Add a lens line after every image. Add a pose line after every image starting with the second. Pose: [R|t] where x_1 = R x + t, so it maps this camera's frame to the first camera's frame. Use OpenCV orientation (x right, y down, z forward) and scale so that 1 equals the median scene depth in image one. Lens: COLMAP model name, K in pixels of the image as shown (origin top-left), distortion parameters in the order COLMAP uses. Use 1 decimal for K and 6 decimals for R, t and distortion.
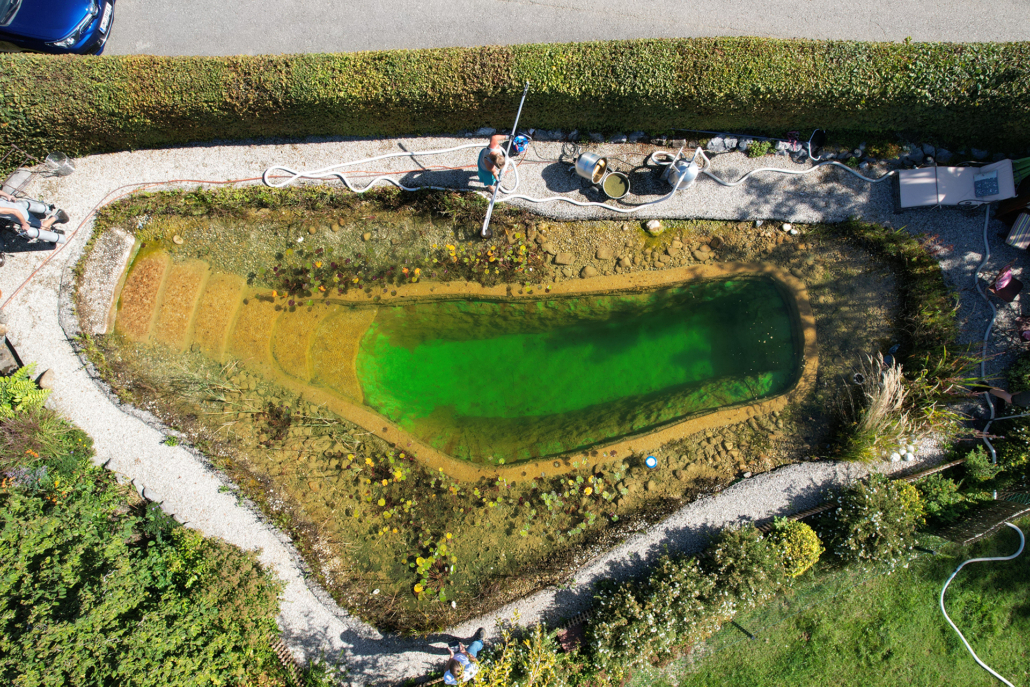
lens RADIAL K [[653.5, 0, 511.5], [0, 653.5, 340.9], [0, 0, 1]] dist [-0.075501, 0.066182]
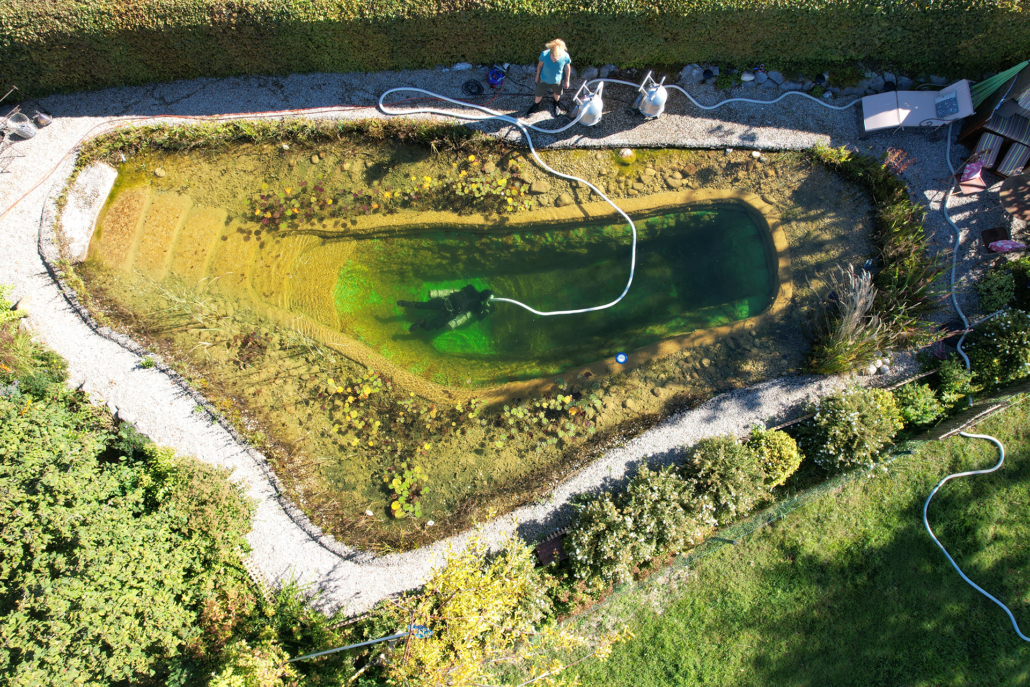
lens RADIAL K [[653.5, 0, 511.5], [0, 653.5, 340.9], [0, 0, 1]] dist [-0.075501, 0.066182]
pose [[0.999920, -0.009136, 0.008715, 0.026474], [0.009687, 0.997813, -0.065383, 0.186652], [-0.008098, 0.065463, 0.997822, 0.000009]]
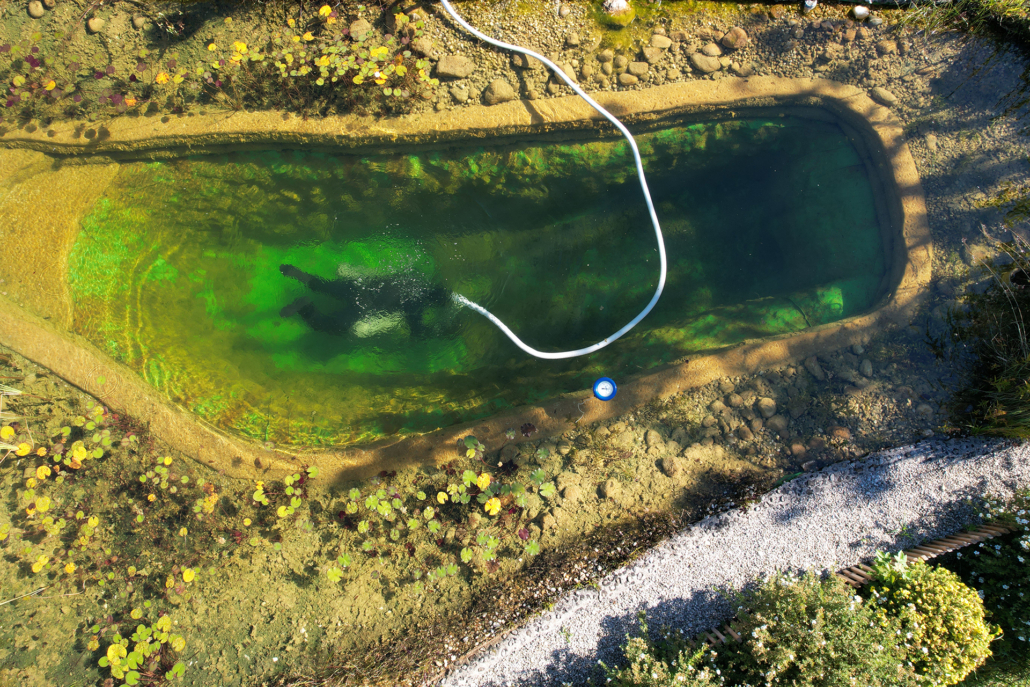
lens RADIAL K [[660.1, 0, 512.4], [0, 660.1, 338.3], [0, 0, 1]] dist [-0.070933, 0.058896]
pose [[0.999895, 0.008960, 0.011365, 0.130441], [-0.008159, 0.997605, -0.068689, 0.141585], [-0.011953, 0.068589, 0.997573, 0.488901]]
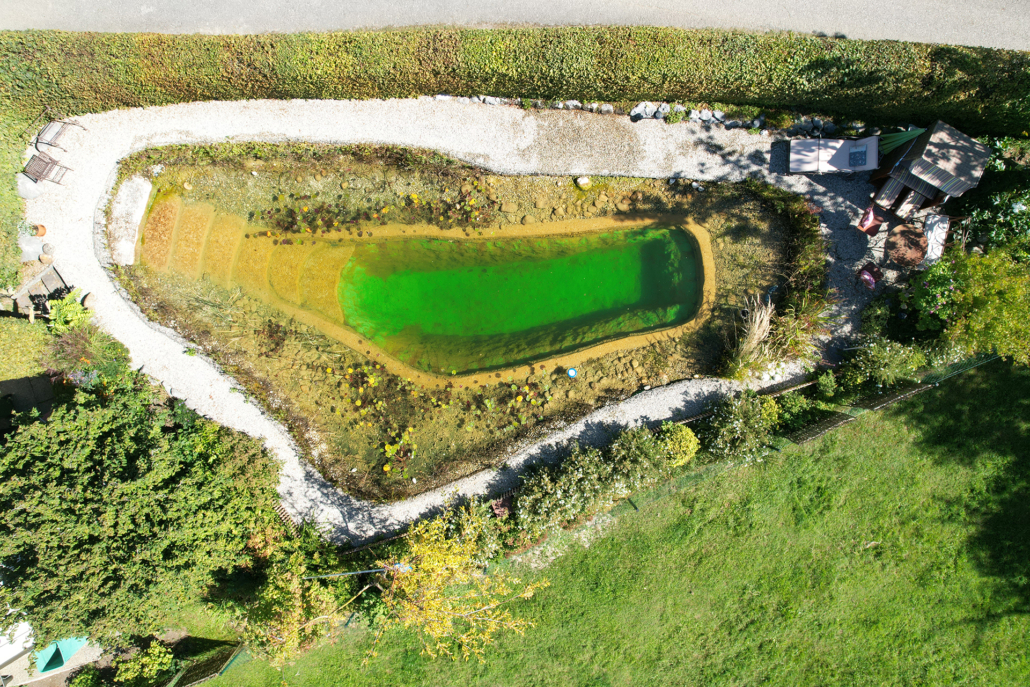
lens RADIAL K [[653.5, 0, 511.5], [0, 653.5, 340.9], [0, 0, 1]] dist [-0.075501, 0.066182]
pose [[0.999781, 0.020735, -0.002810, 0.098272], [-0.020080, 0.988497, 0.149901, -0.065236], [0.005886, -0.149811, 0.988697, -0.232798]]
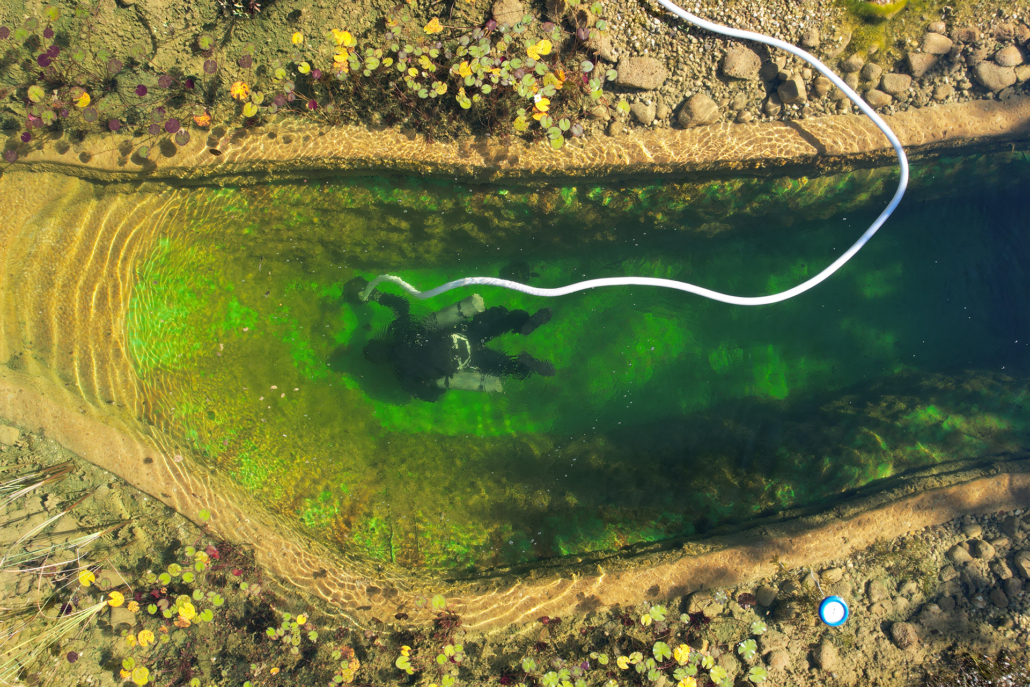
lens RADIAL K [[653.5, 0, 511.5], [0, 653.5, 340.9], [0, 0, 1]] dist [-0.075501, 0.066182]
pose [[0.999459, 0.032868, 0.001285, 0.010821], [-0.032712, 0.989110, 0.143499, -0.021970], [0.003446, -0.143464, 0.989650, 0.618674]]
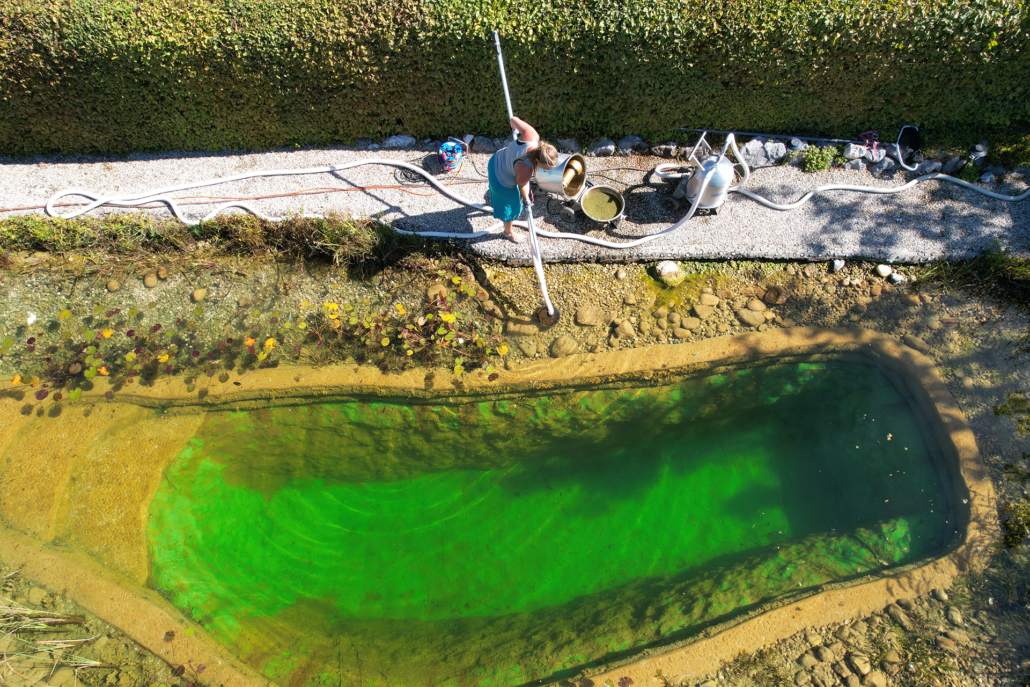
lens RADIAL K [[660.1, 0, 512.4], [0, 660.1, 338.3], [0, 0, 1]] dist [-0.070933, 0.058896]
pose [[0.999938, -0.006185, 0.009238, 0.068701], [0.008952, 0.940660, -0.339232, 0.092316], [-0.006591, 0.339294, 0.940657, 0.454450]]
